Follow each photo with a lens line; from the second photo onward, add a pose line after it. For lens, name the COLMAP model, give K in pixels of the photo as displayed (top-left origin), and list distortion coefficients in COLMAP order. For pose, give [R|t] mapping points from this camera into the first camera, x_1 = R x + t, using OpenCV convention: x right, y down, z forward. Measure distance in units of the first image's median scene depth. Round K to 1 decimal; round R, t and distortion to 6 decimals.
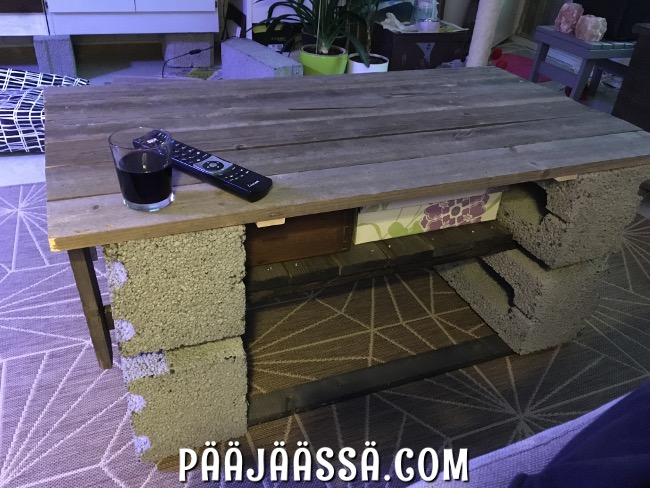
lens RADIAL K [[557.9, 0, 325.0], [0, 557.9, 244.0], [0, 0, 1]] dist [0.032304, -0.012093]
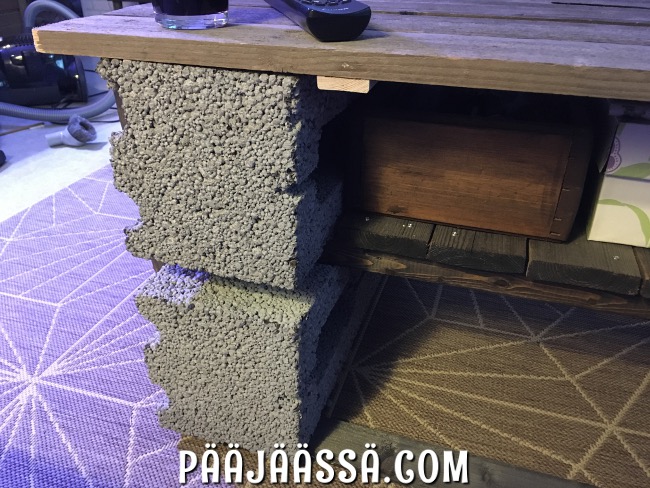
lens RADIAL K [[557.9, 0, 325.0], [0, 557.9, 244.0], [0, 0, 1]] dist [0.032304, -0.012093]
pose [[0.759907, 0.258915, -0.596241, 0.234341], [-0.315668, 0.948820, 0.009703, 0.100424], [0.568238, 0.180841, 0.802746, 0.546116]]
